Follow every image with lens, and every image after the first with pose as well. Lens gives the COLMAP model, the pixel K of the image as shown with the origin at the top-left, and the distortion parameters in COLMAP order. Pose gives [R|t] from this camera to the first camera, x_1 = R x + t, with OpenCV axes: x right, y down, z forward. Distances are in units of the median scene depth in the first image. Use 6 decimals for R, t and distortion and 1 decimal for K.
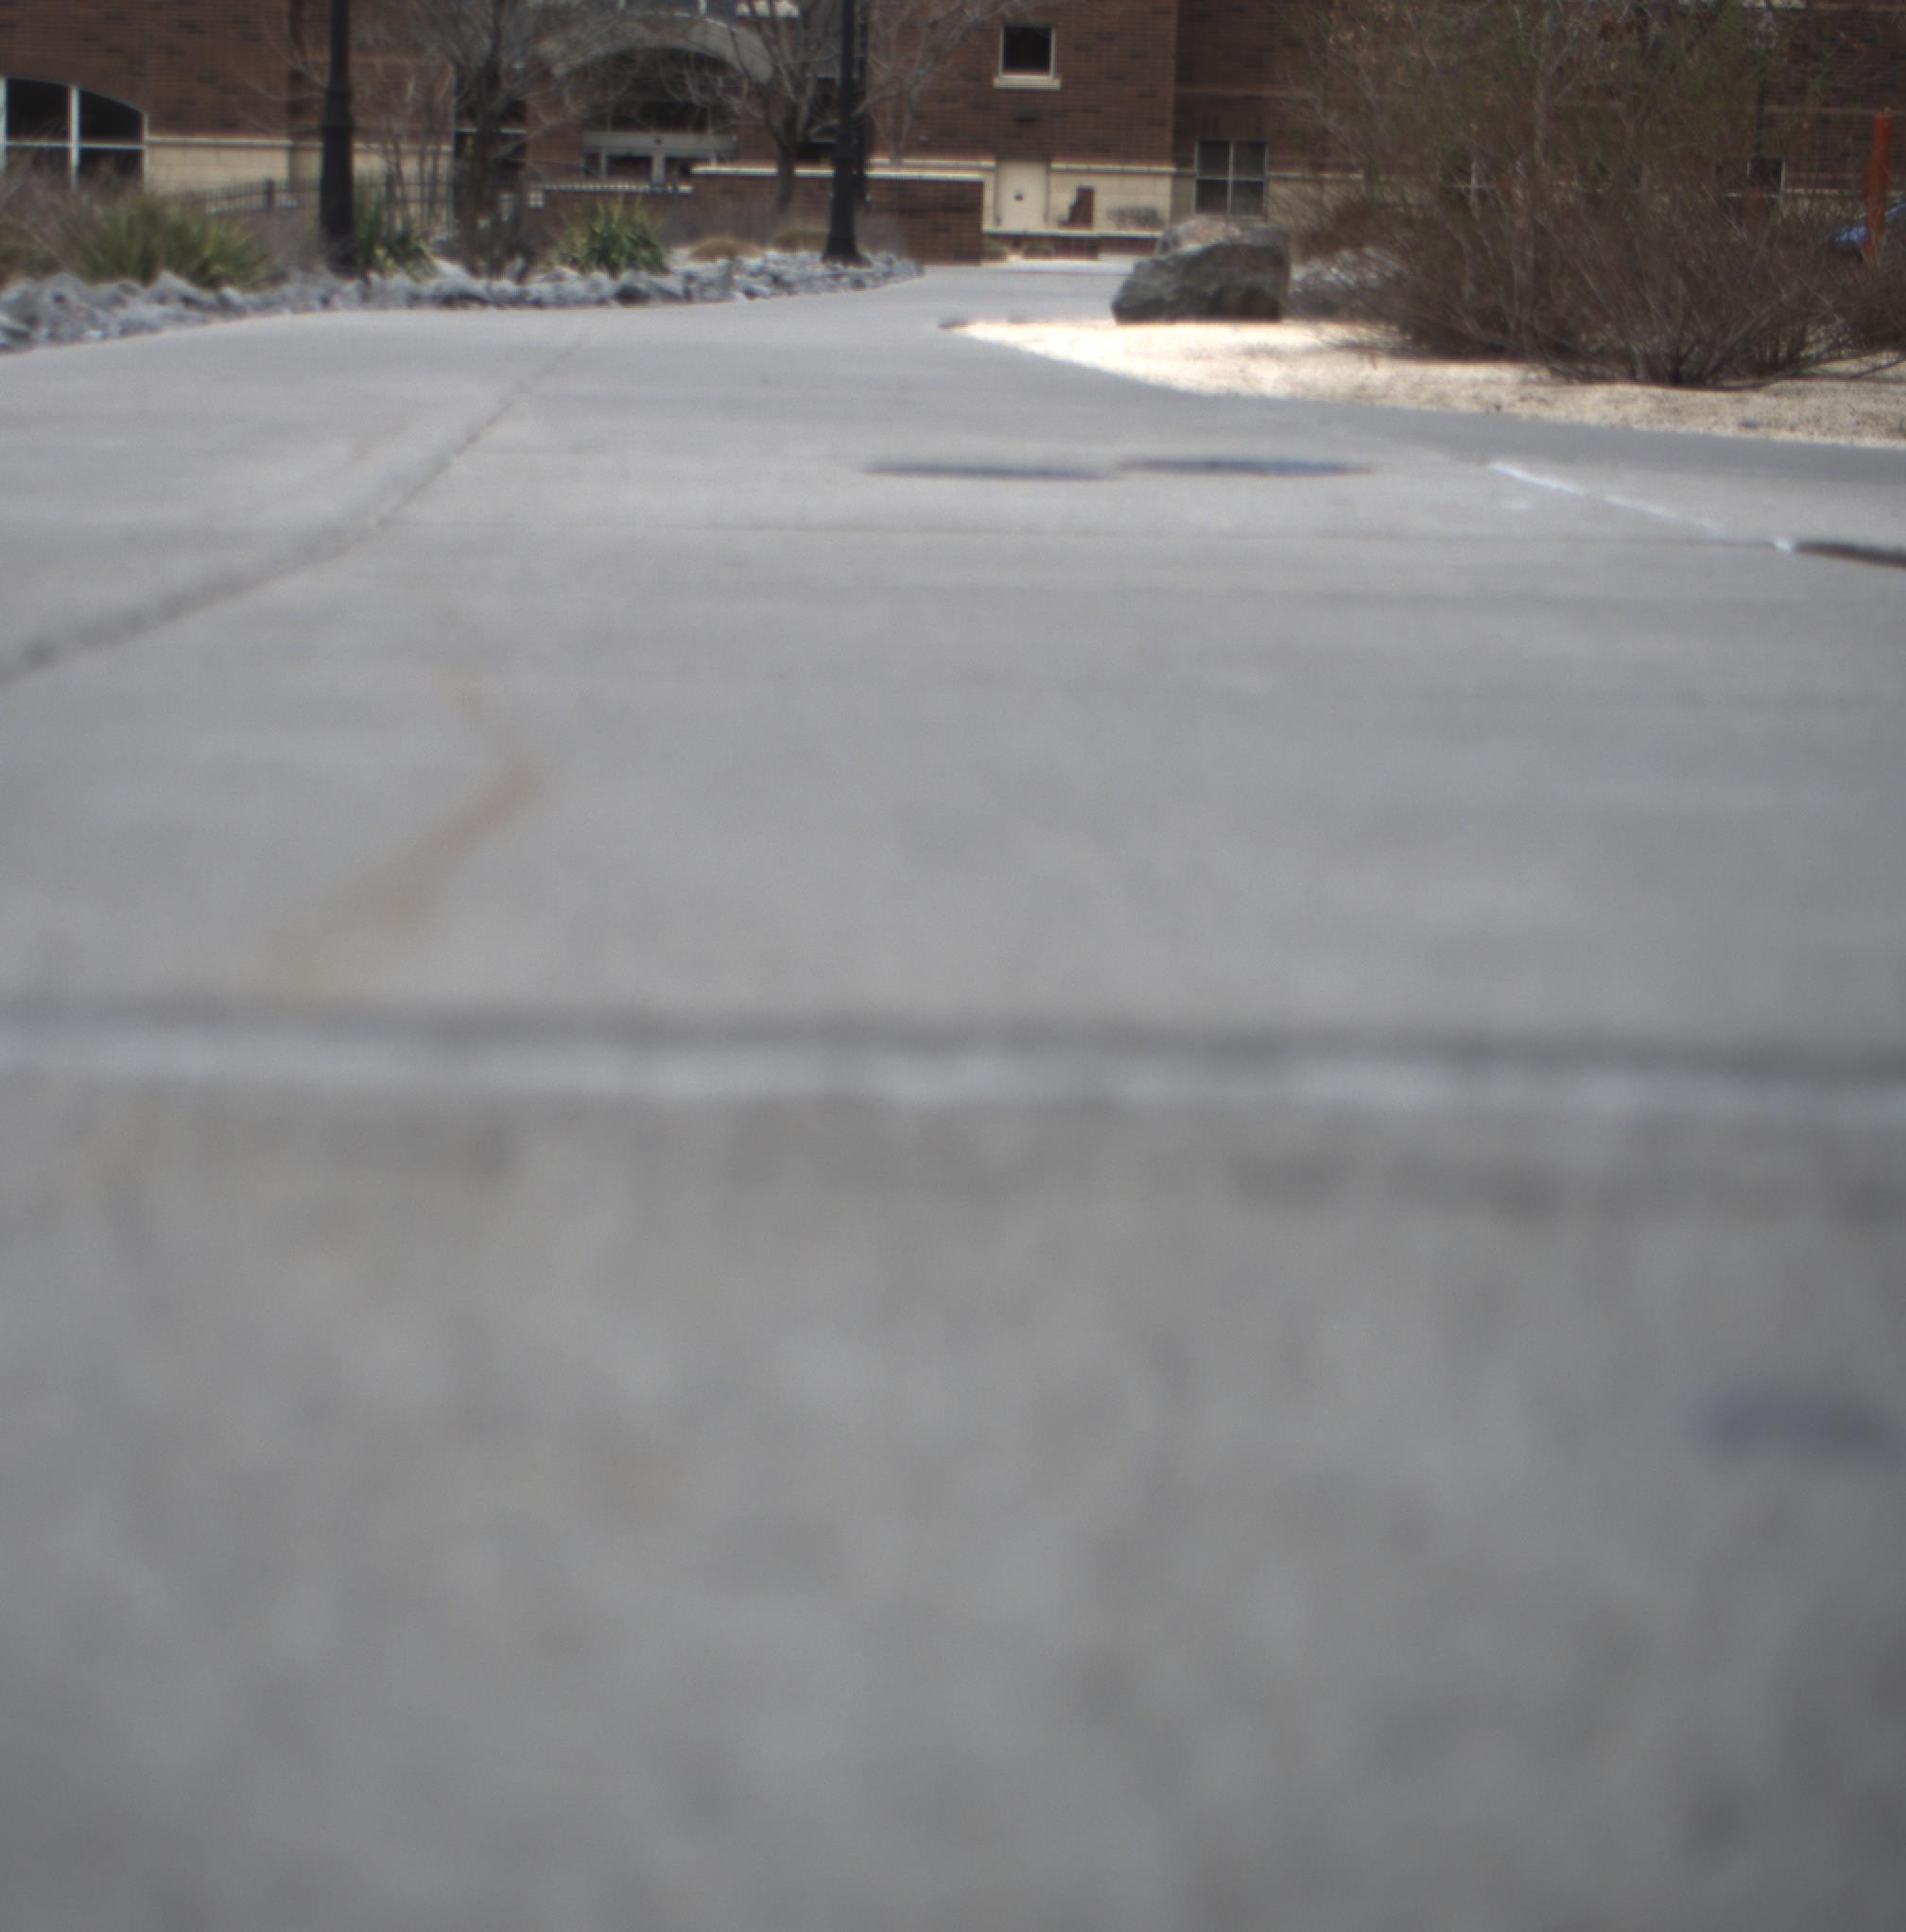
lens RADIAL K [[4204.0, 0, 742.3], [0, 4204.0, 966.9], [0, 0, 1]] dist [-0.170270, 0.703145]
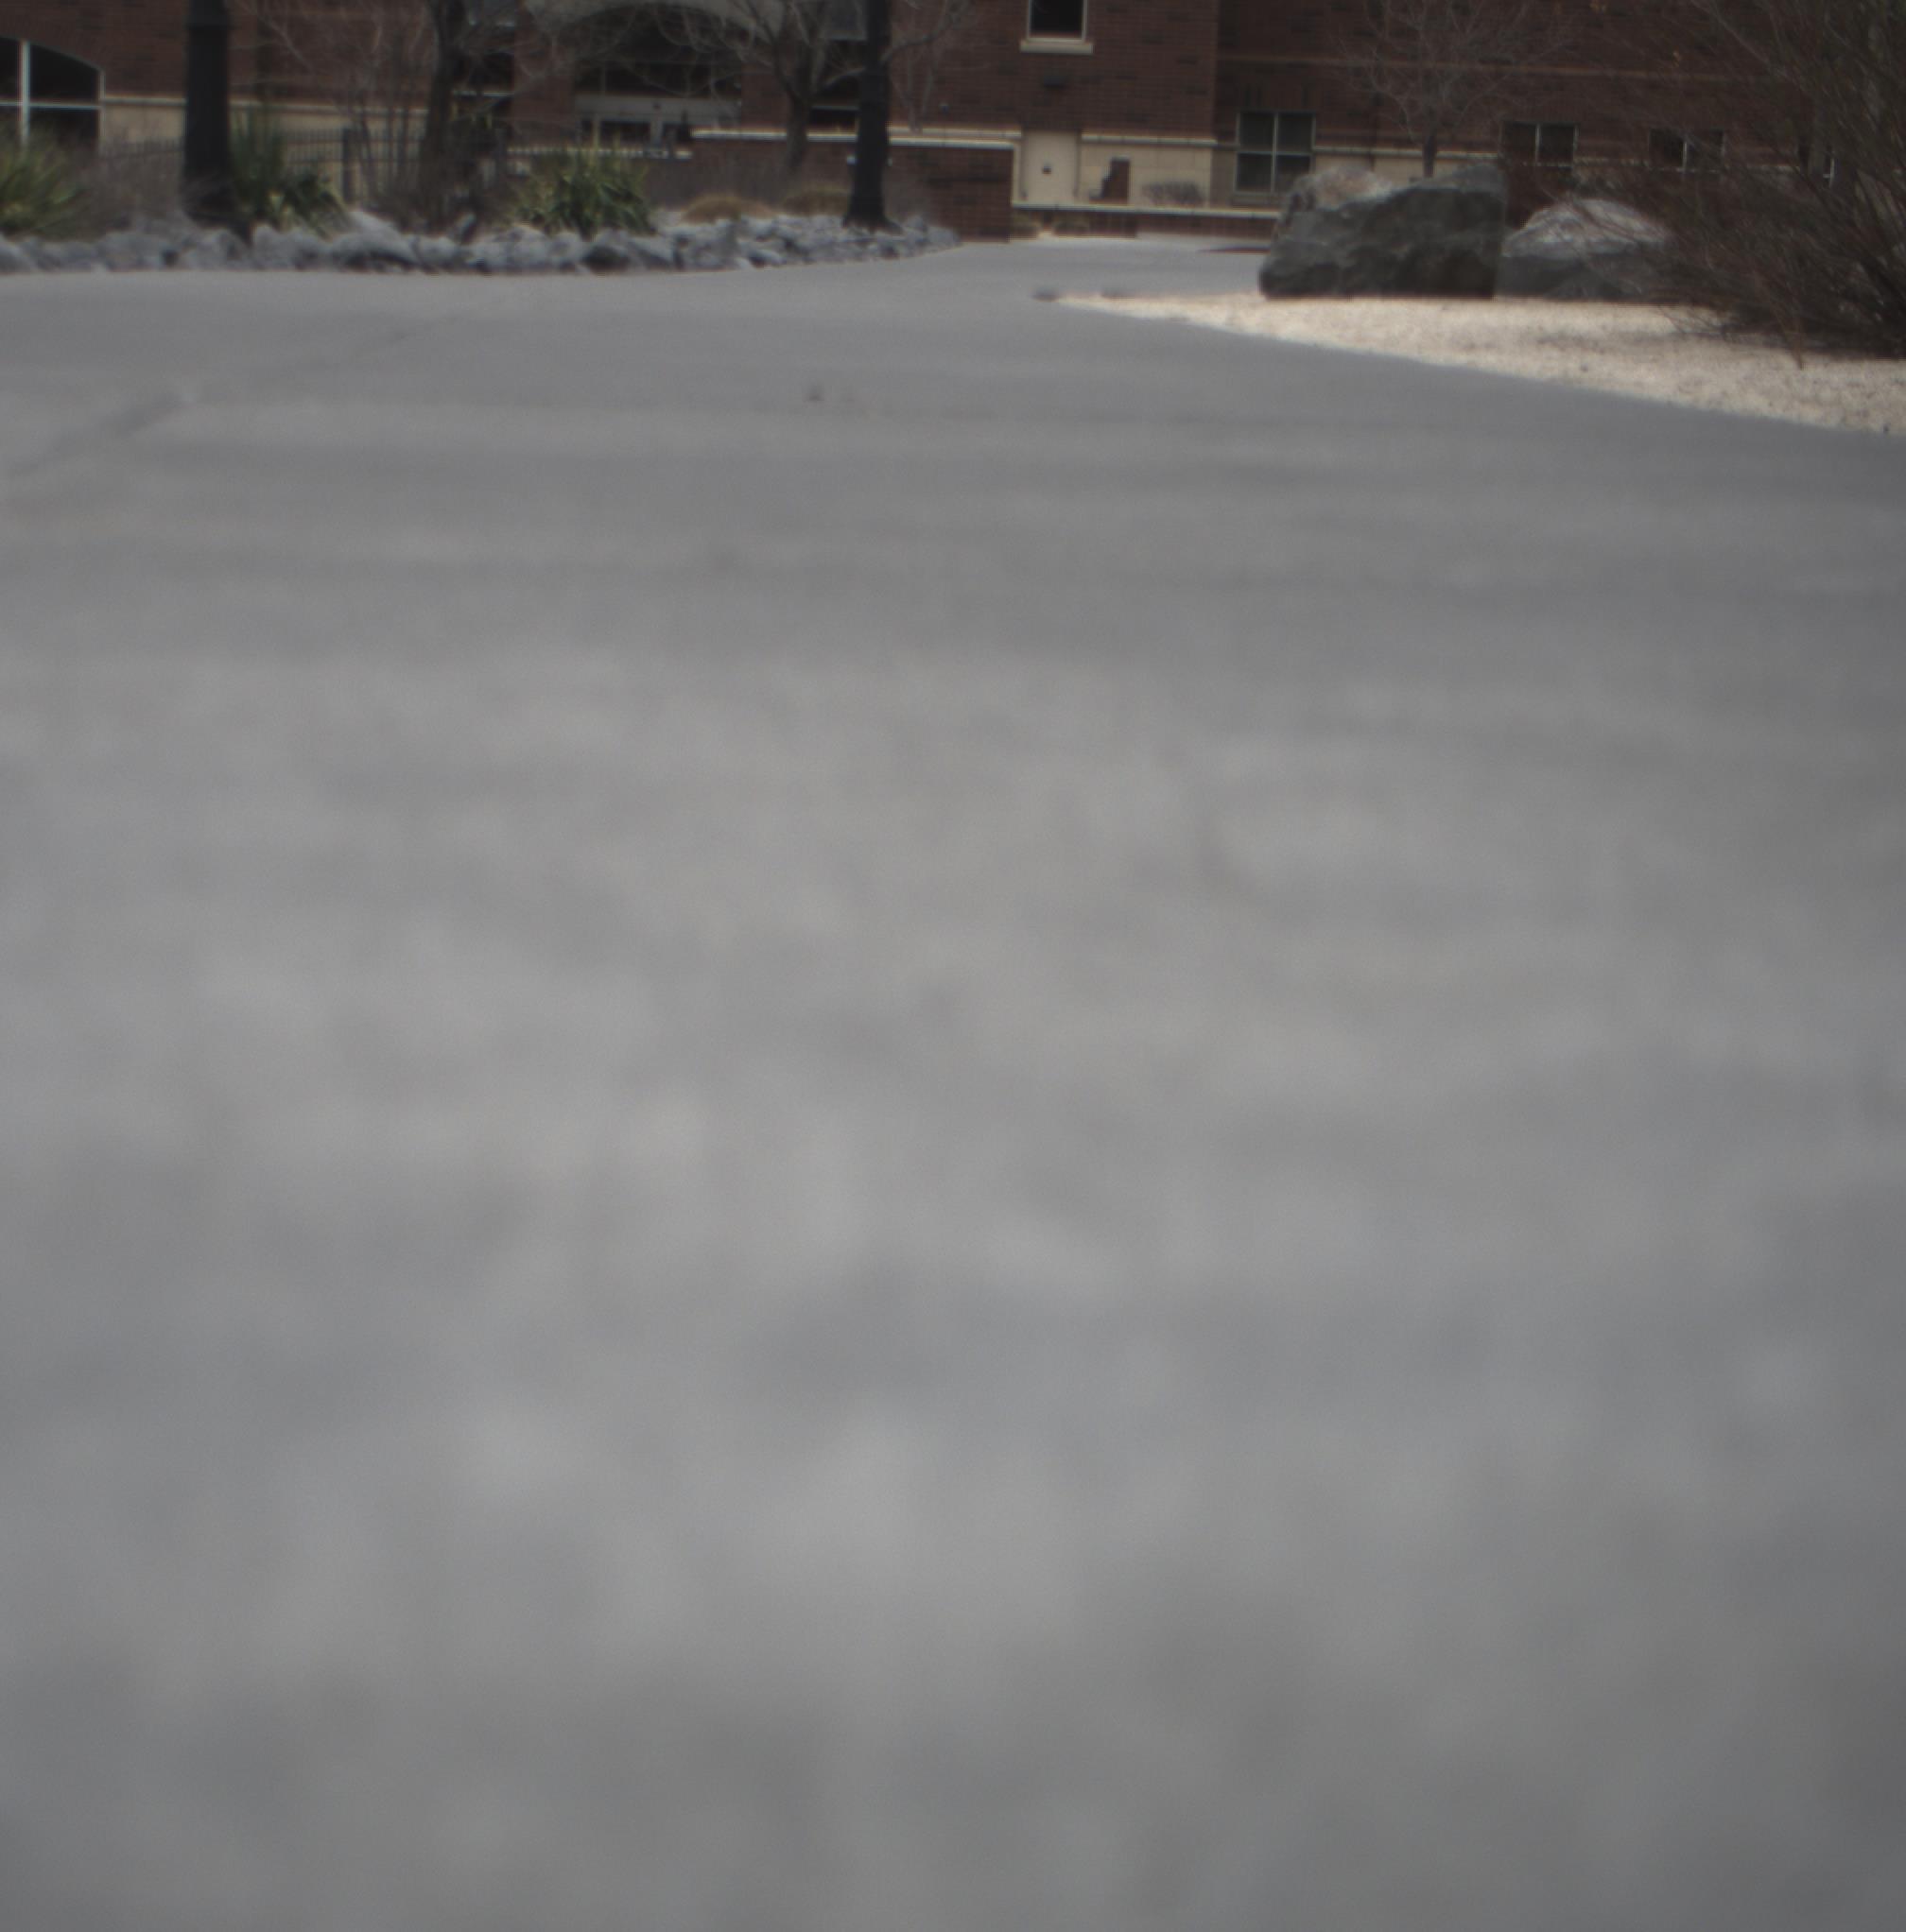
lens RADIAL K [[4204.0, 0, 742.3], [0, 4204.0, 966.9], [0, 0, 1]] dist [-0.170270, 0.703145]
pose [[0.999955, 0.009448, 0.000842, -0.000315], [-0.009451, 0.999948, 0.003737, -0.023625], [-0.000807, -0.003744, 0.999993, 0.163295]]
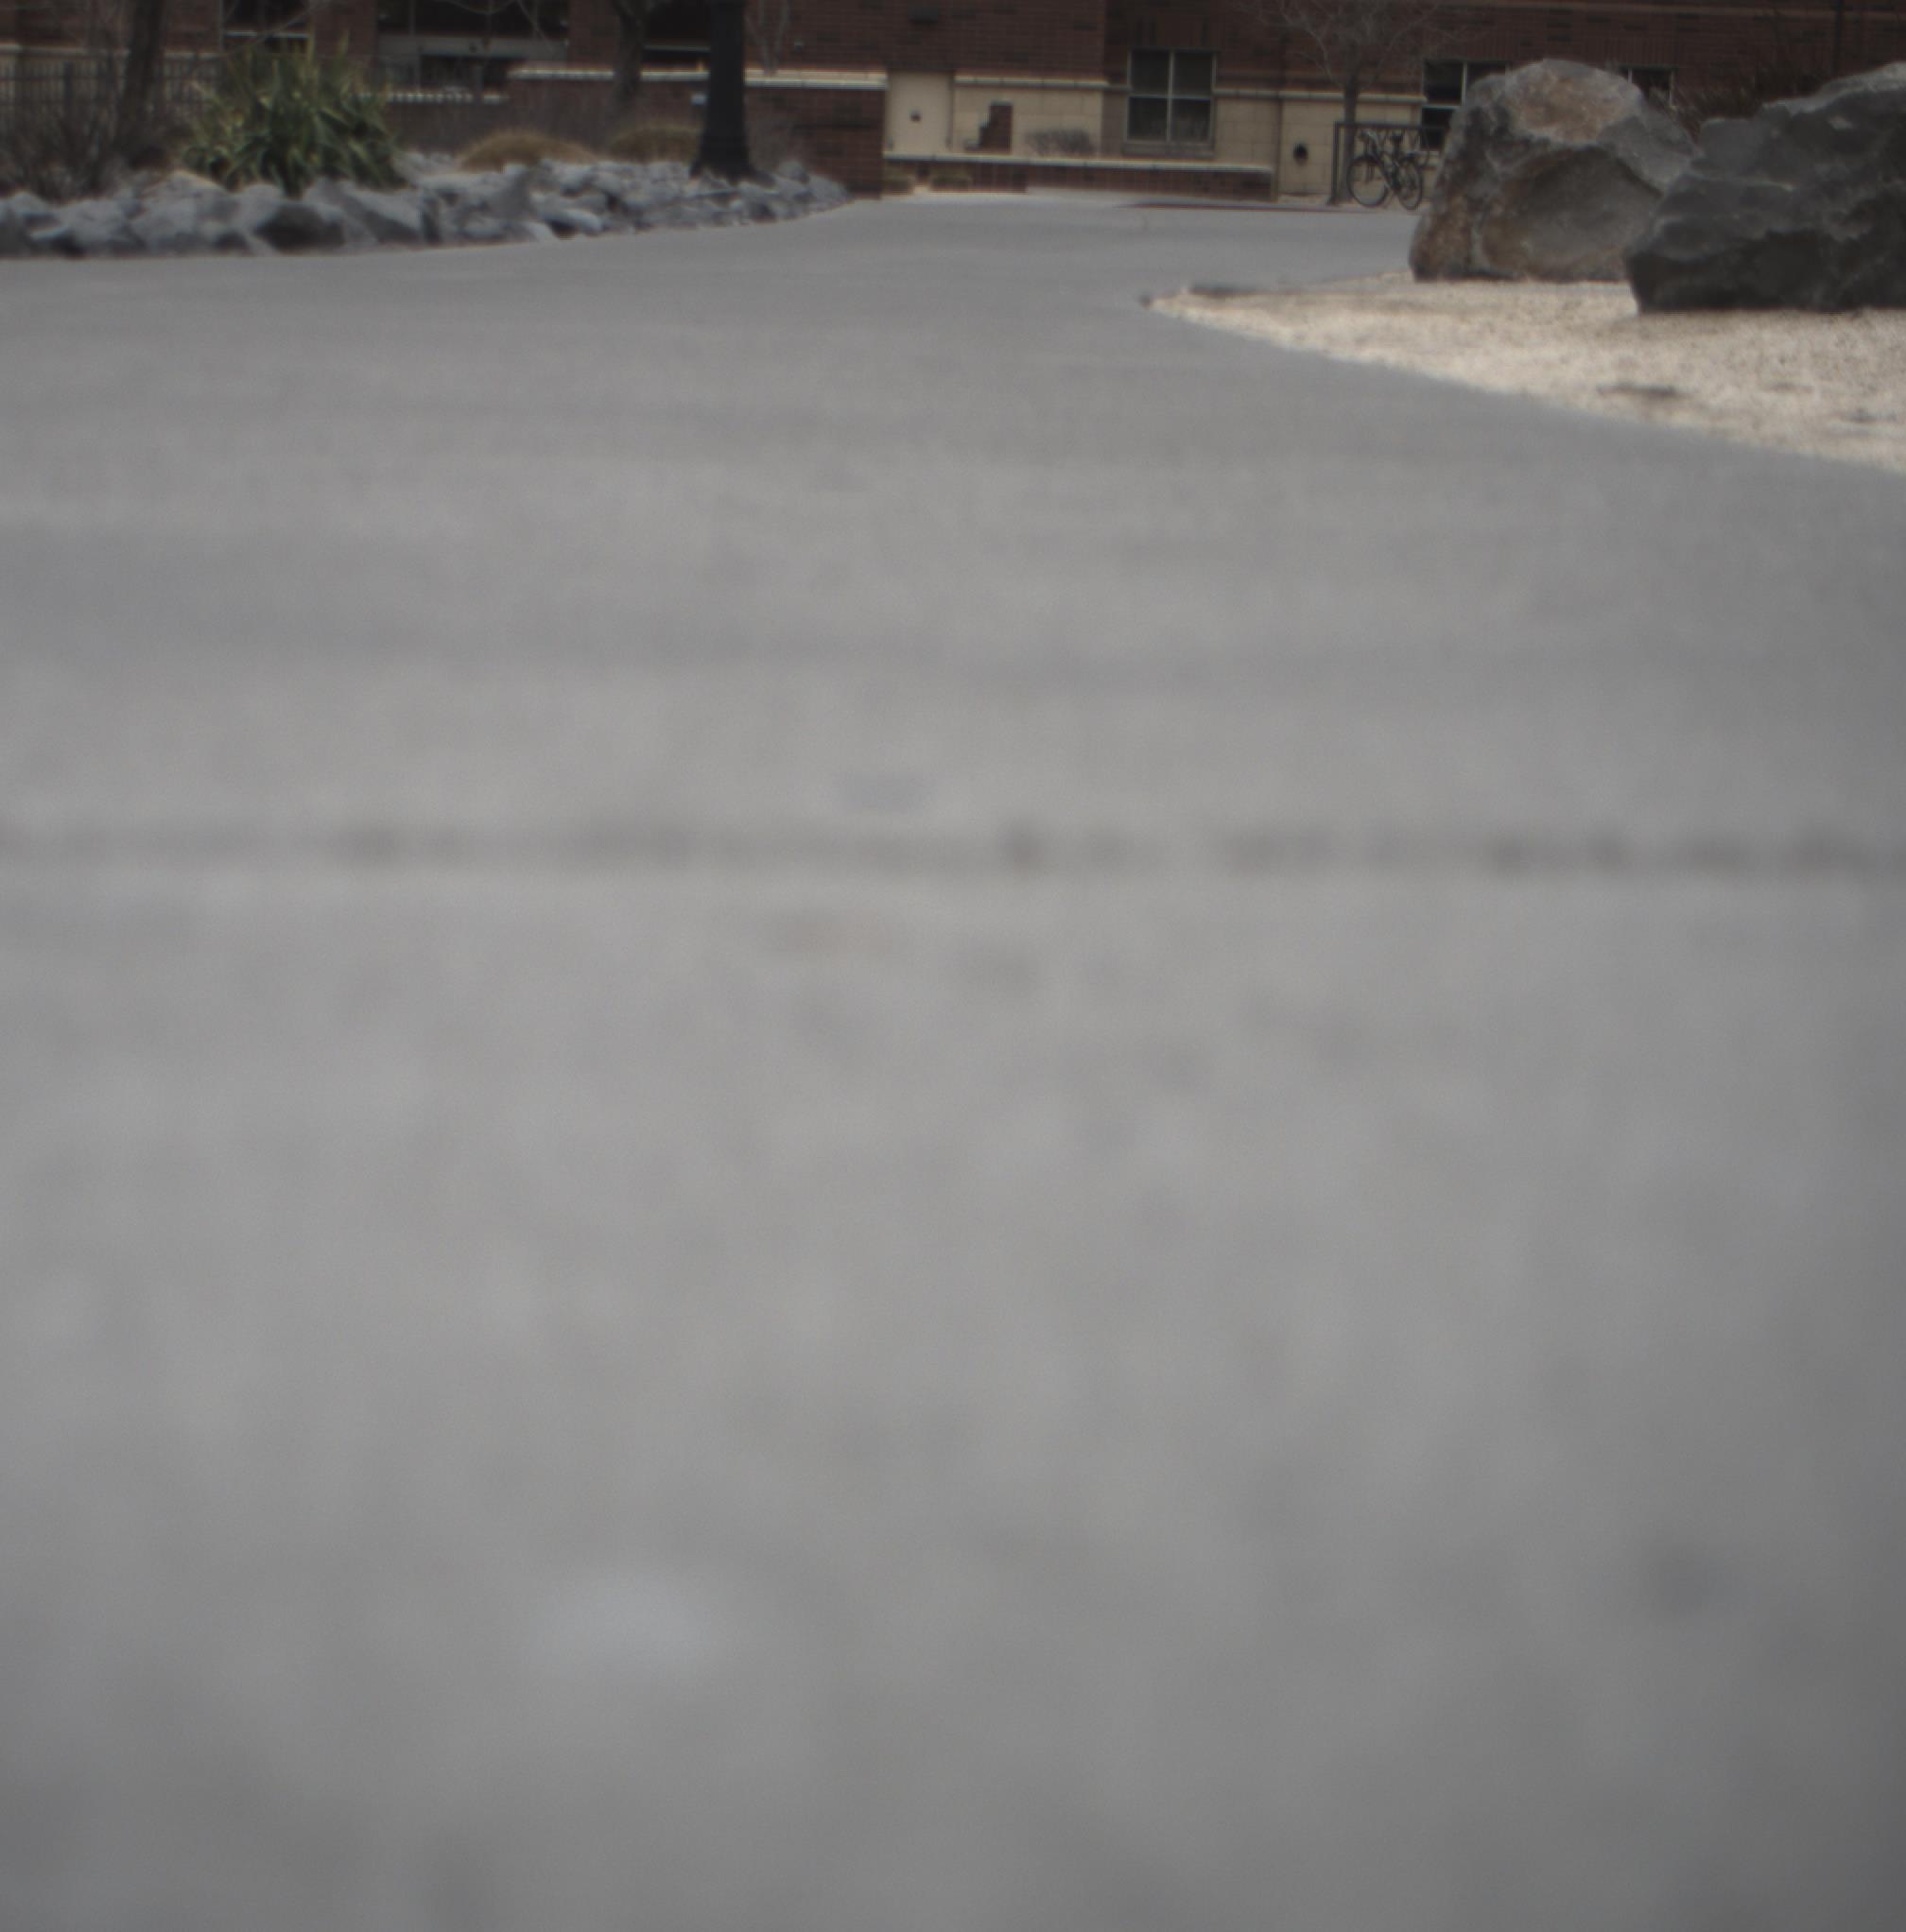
lens RADIAL K [[4204.0, 0, 742.3], [0, 4204.0, 966.9], [0, 0, 1]] dist [-0.170270, 0.703145]
pose [[0.999312, -0.003114, 0.036947, 0.003826], [0.002633, 0.999911, 0.013053, -0.062480], [-0.036984, -0.012947, 0.999232, 0.395113]]
